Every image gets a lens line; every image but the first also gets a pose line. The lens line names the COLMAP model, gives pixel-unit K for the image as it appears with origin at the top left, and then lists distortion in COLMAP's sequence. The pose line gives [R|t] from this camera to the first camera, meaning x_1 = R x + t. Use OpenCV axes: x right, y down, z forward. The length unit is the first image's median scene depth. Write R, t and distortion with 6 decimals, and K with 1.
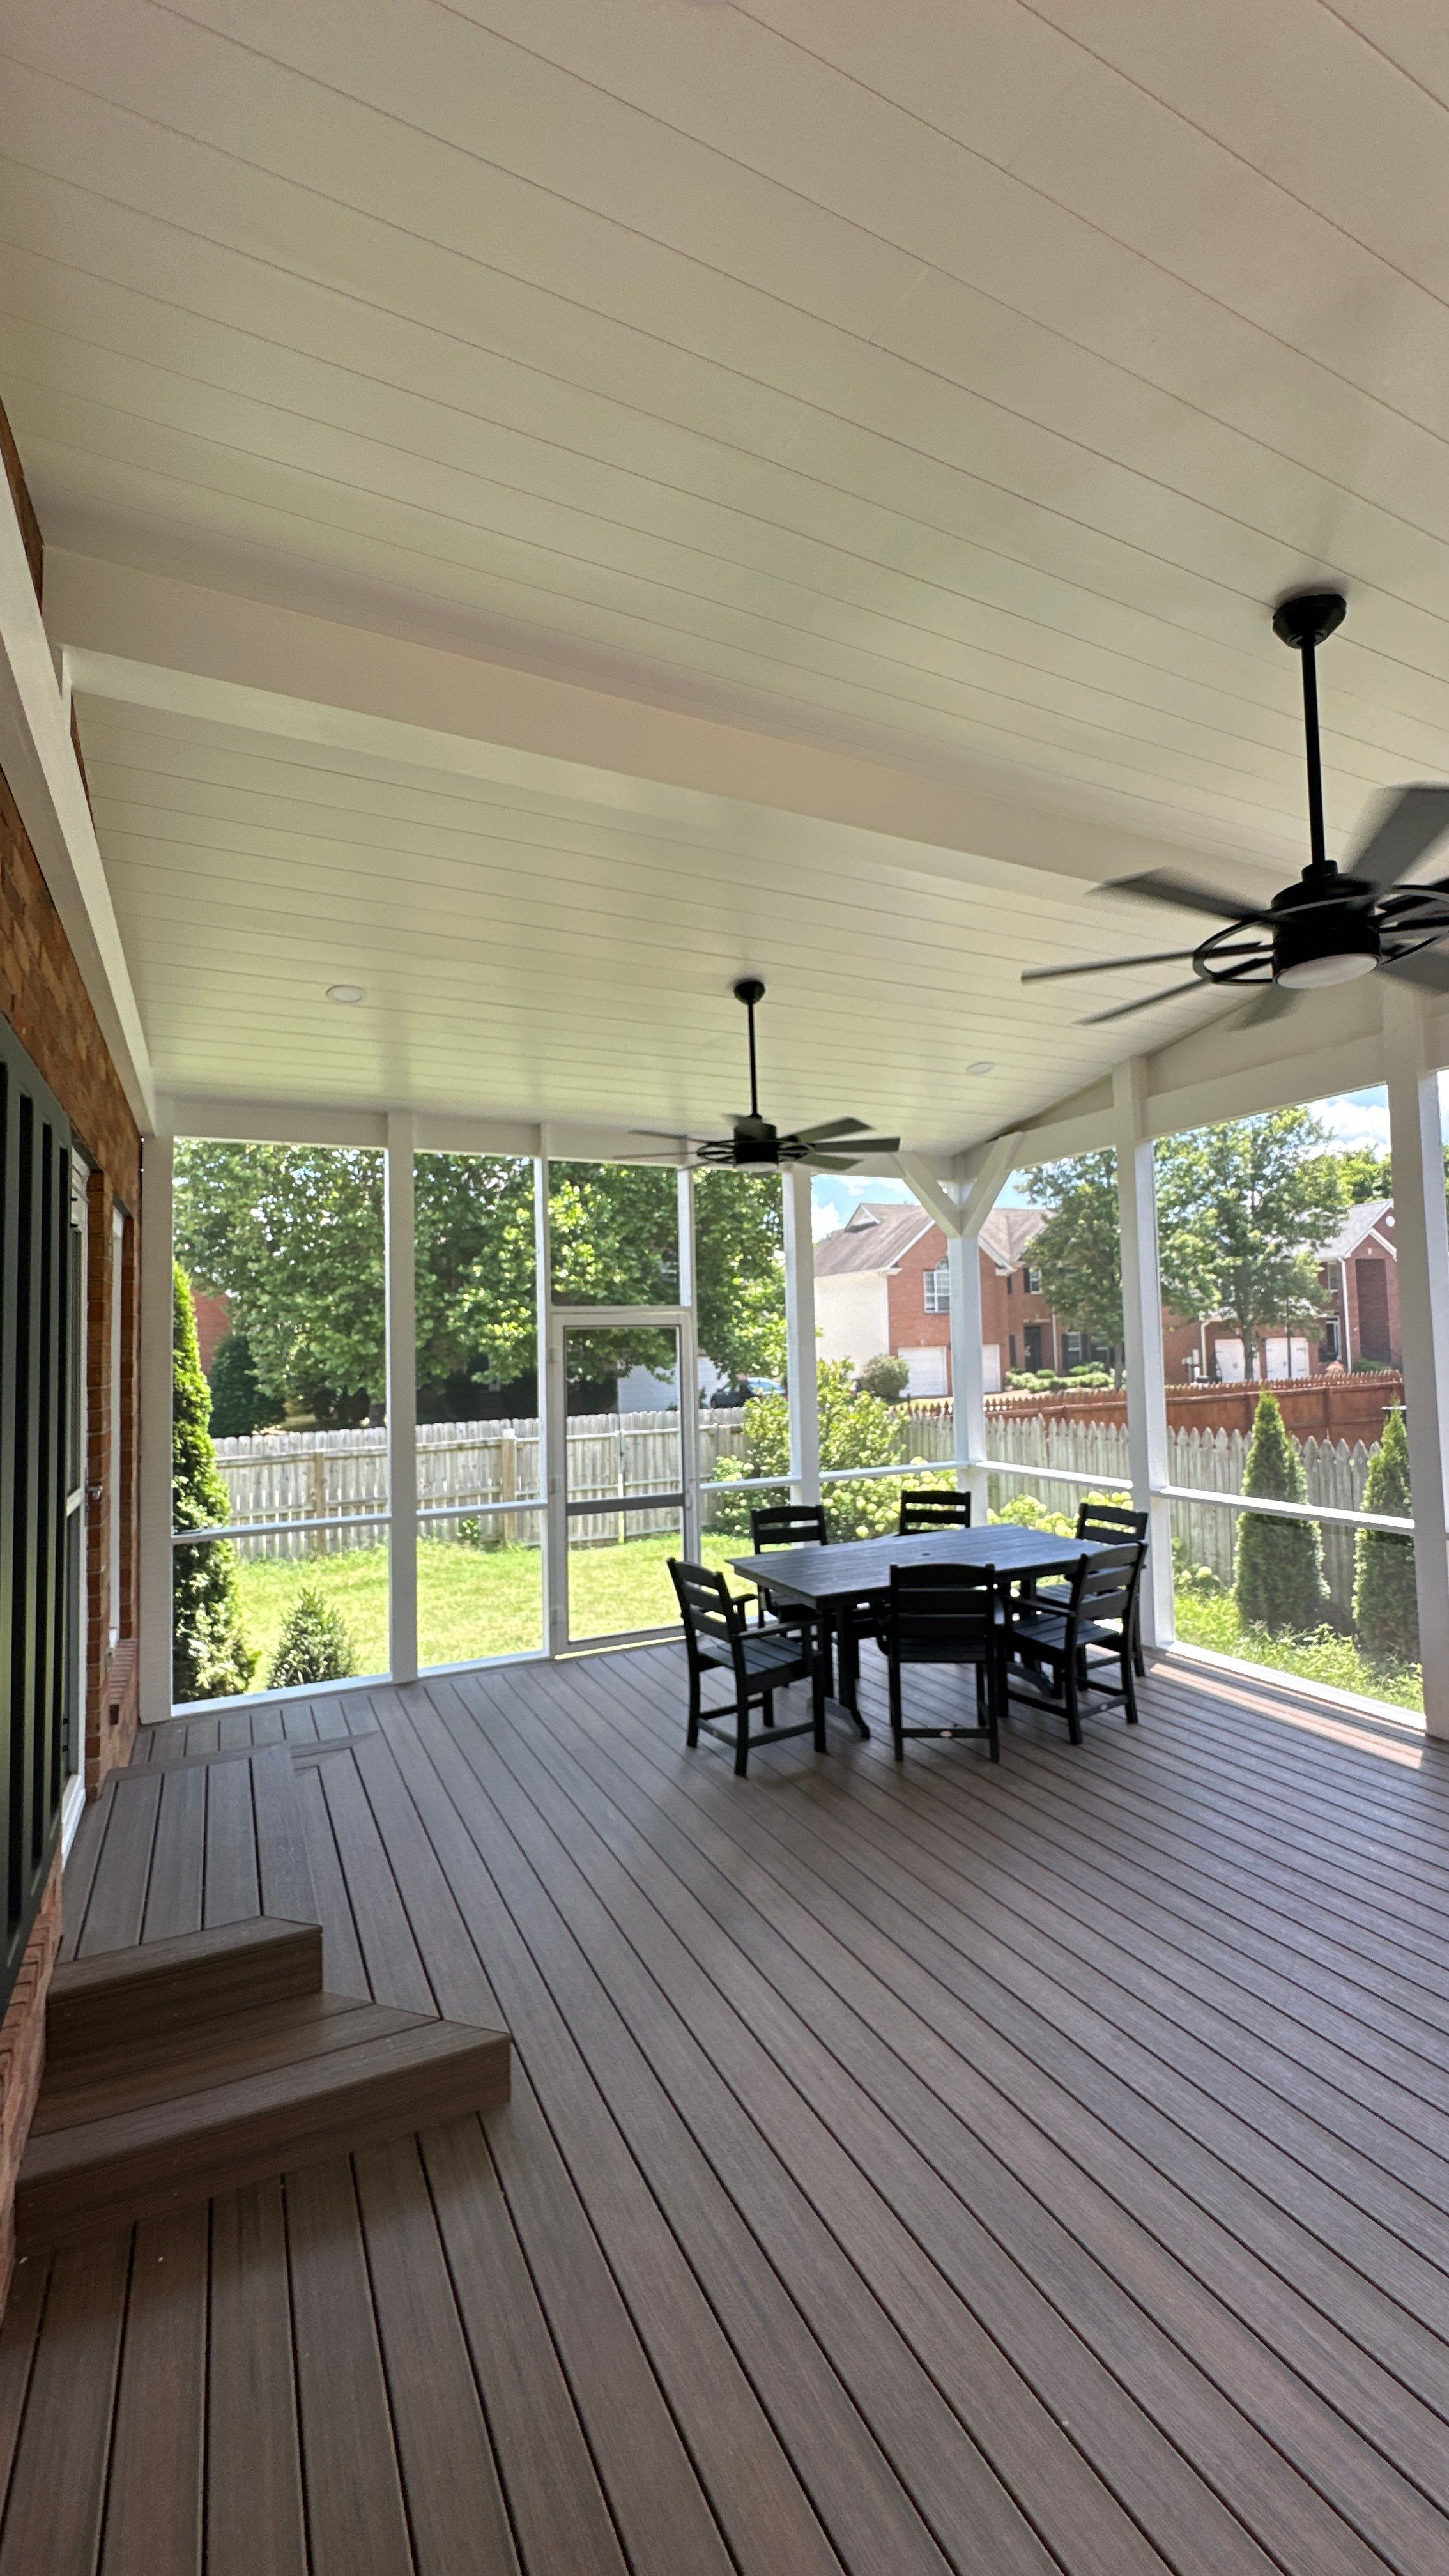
lens RADIAL K [[1036.7, 0, 723.0], [0, 1036.7, 1287.1], [0, 0, 1]] dist [-0.001502, 0.001379]
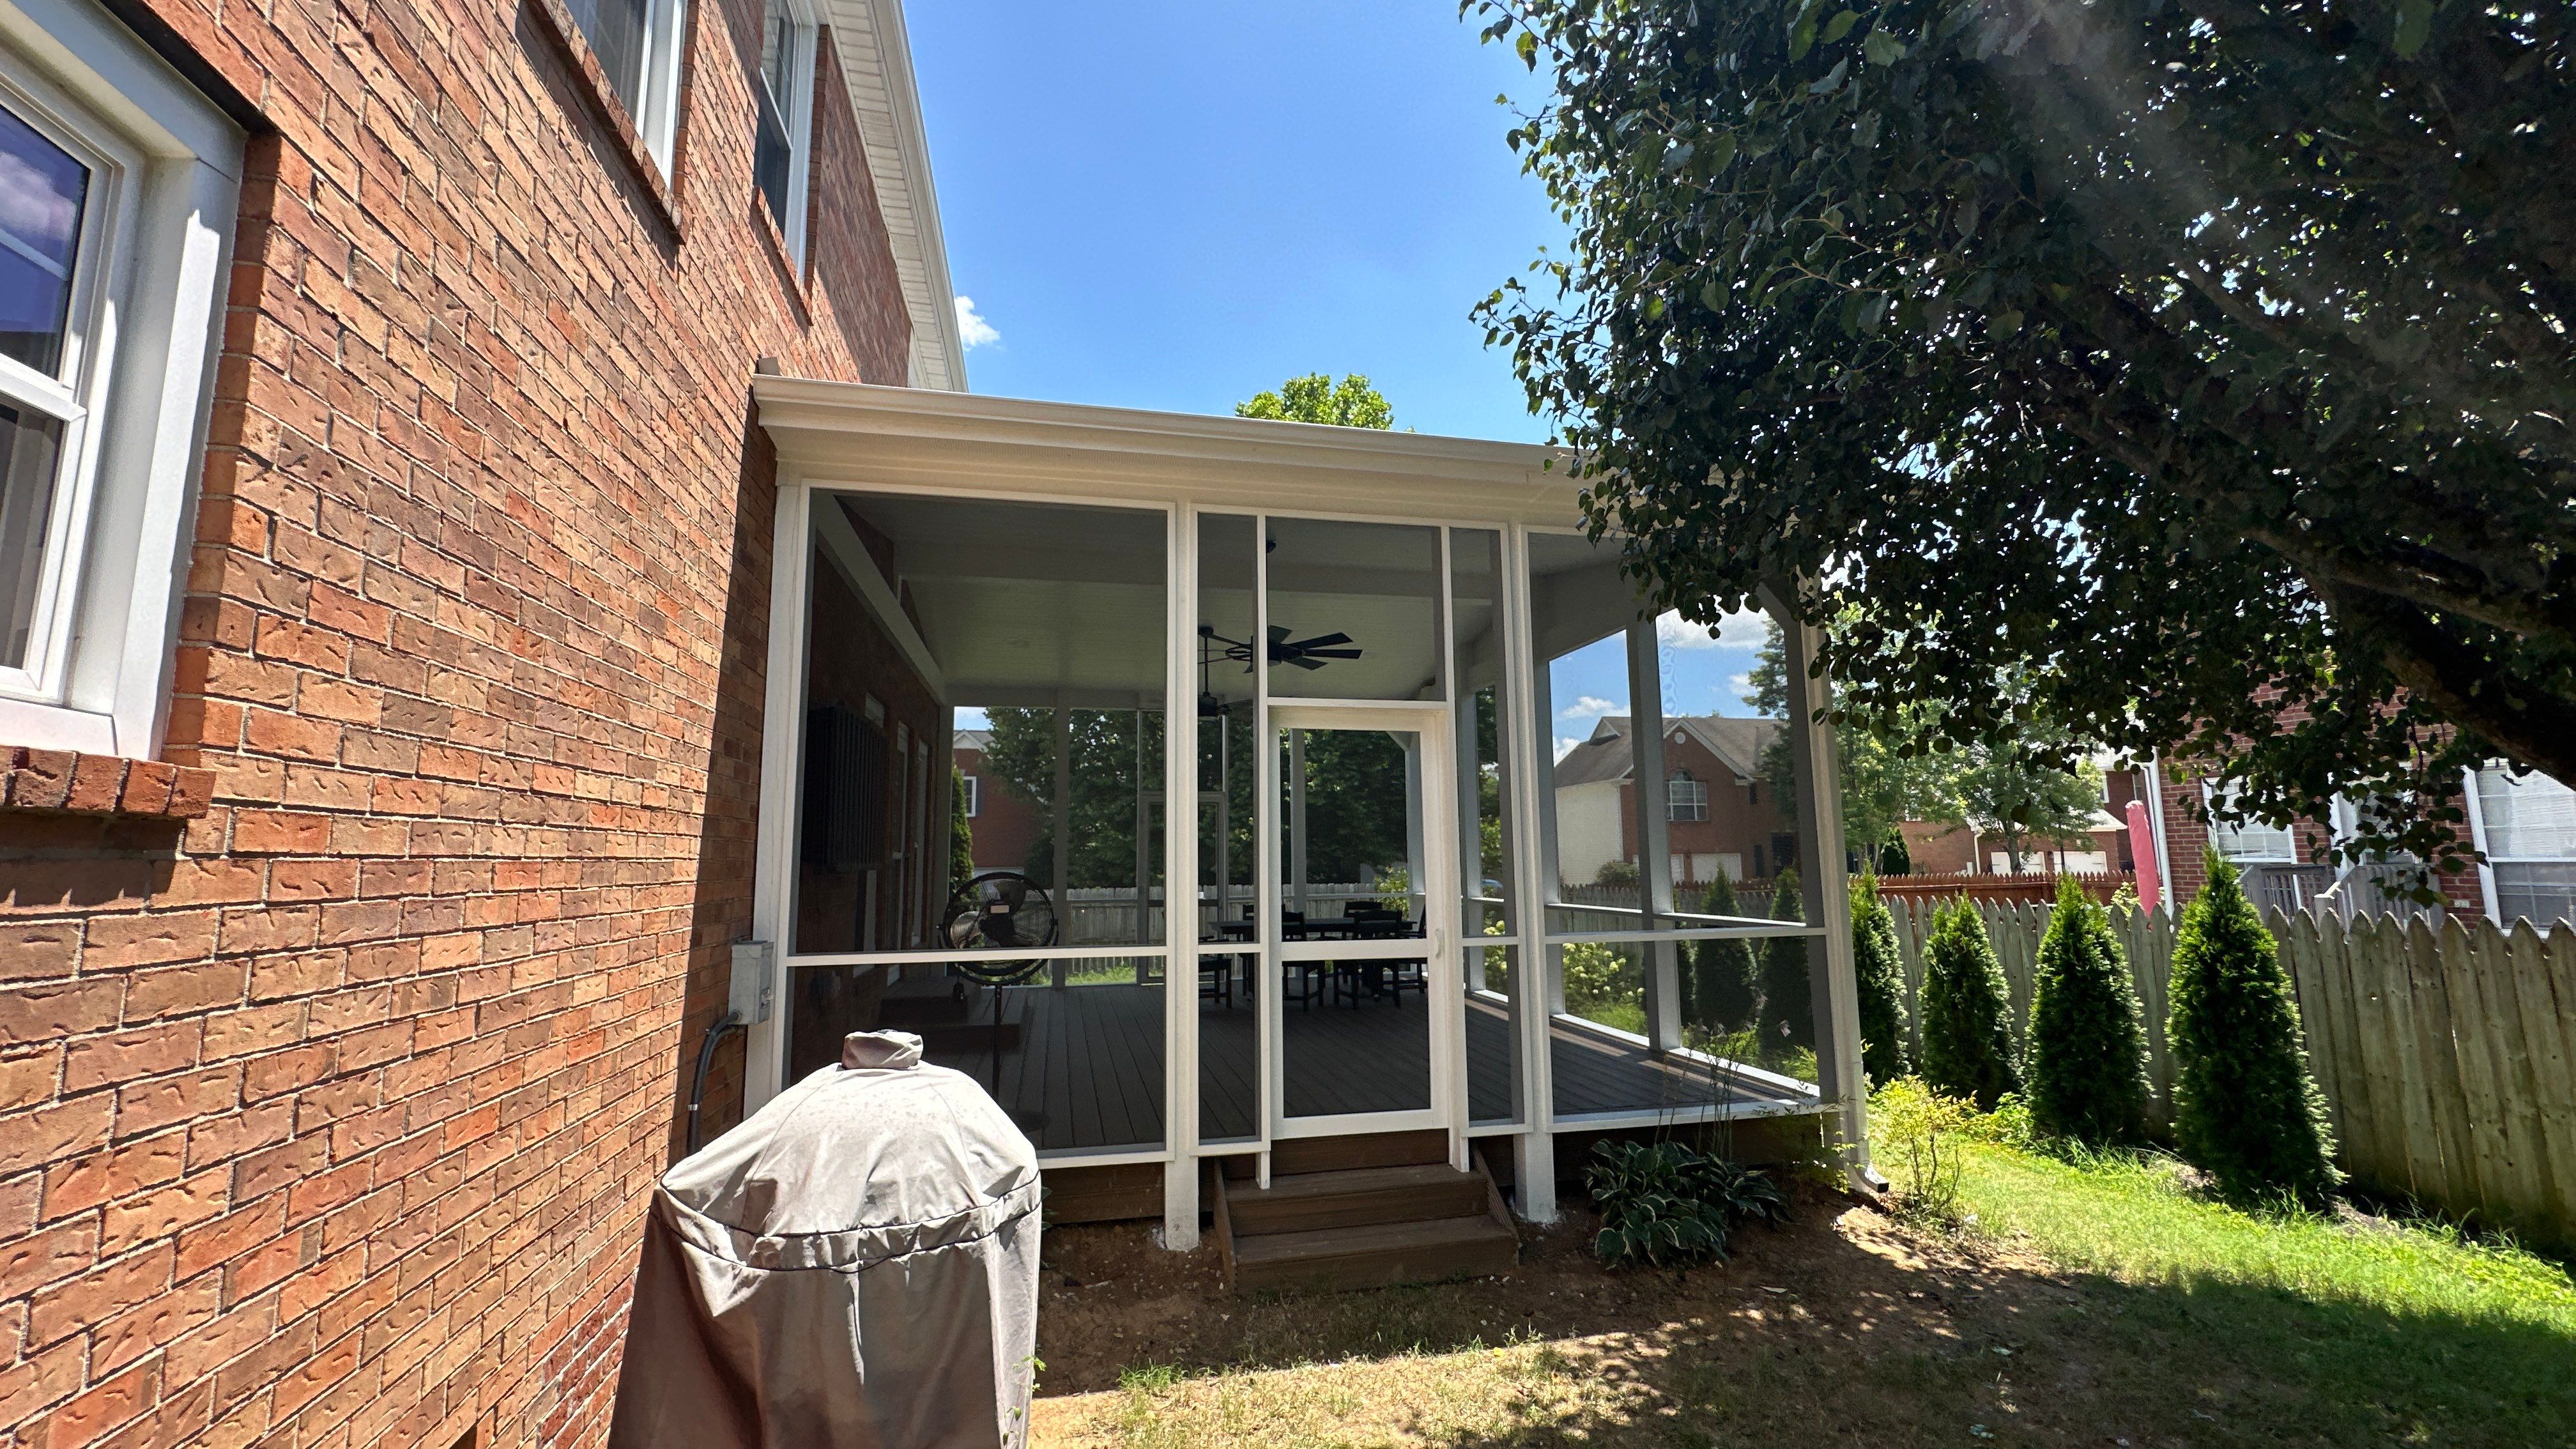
lens RADIAL K [[1046.1, 0, 1275.4], [0, 1046.1, 717.0], [0, 0, 1]] dist [-0.003133, -0.000017]
pose [[0.968509, -0.017602, -0.248354, 0.598669], [-0.002615, 0.996724, -0.080839, 0.042536], [0.248963, 0.078943, 0.965290, -0.831508]]
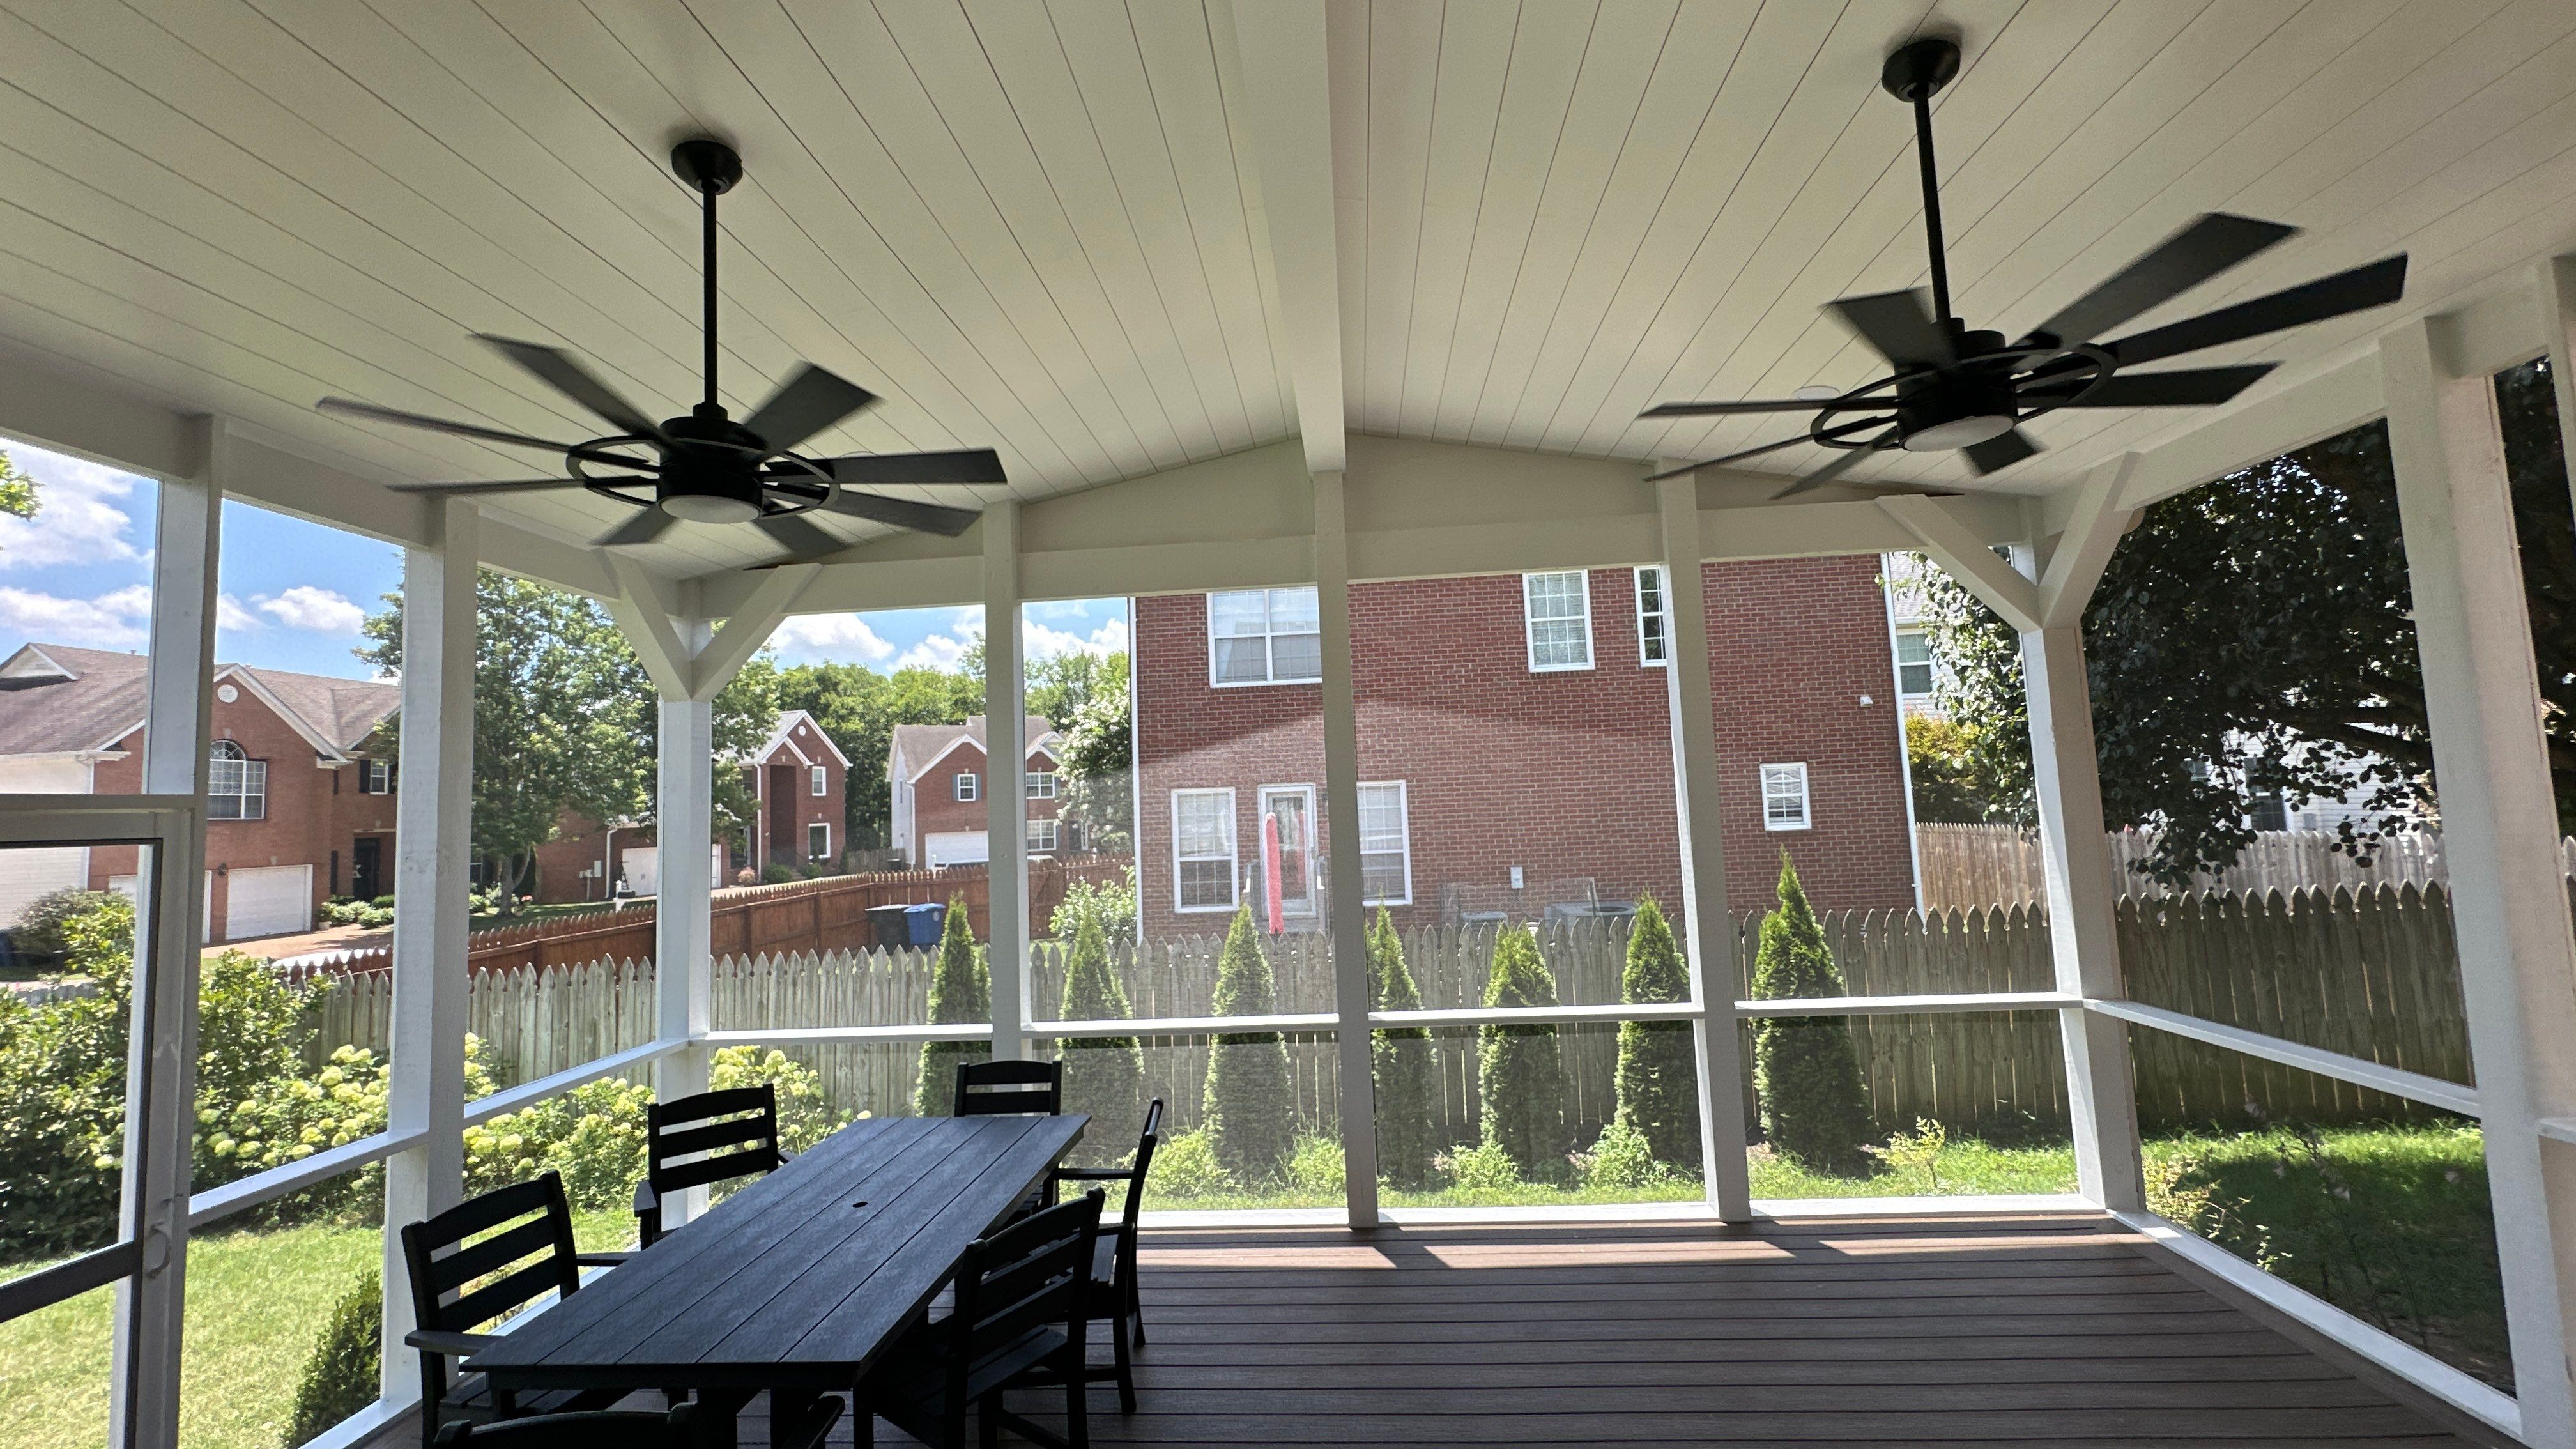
lens RADIAL K [[1036.7, 0, 1284.1], [0, 1036.7, 725.6], [0, 0, 1]] dist [-0.001502, 0.001379]
pose [[0.500063, 0.072654, 0.862936, -0.184357], [-0.016213, 0.997085, -0.074554, 0.013877], [-0.865837, 0.023291, 0.499784, 0.382215]]
